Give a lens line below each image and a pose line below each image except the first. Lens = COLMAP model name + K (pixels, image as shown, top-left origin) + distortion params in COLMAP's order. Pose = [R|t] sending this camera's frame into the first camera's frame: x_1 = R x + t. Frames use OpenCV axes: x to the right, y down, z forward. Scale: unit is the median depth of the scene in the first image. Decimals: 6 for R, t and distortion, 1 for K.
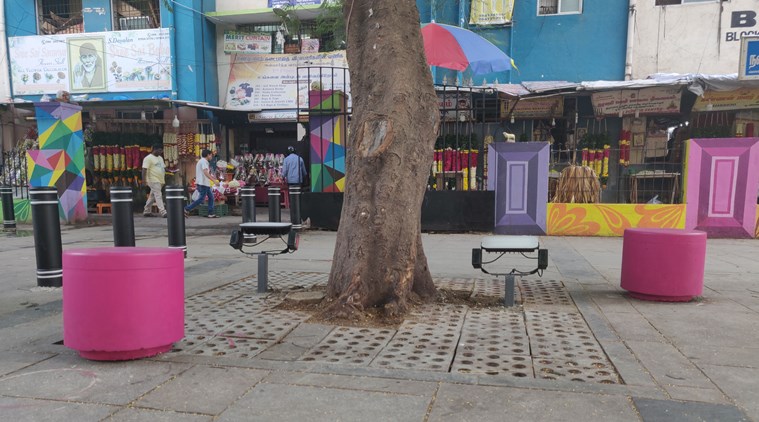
lens RADIAL K [[566.3, 0, 381.5], [0, 566.3, 281.2], [0, 0, 1]] dist [0.026563, 0.005719]
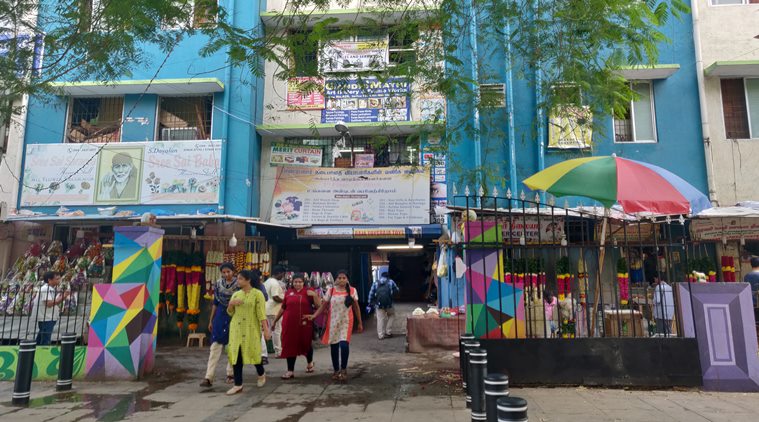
lens RADIAL K [[586.7, 0, 378.7], [0, 586.7, 195.9], [0, 0, 1]] dist [0.013010, 0.003373]
pose [[0.991759, 0.021948, 0.126220, -0.238410], [0.017897, 0.951821, -0.306132, -0.062634], [-0.126858, 0.305868, 0.943585, 0.101897]]
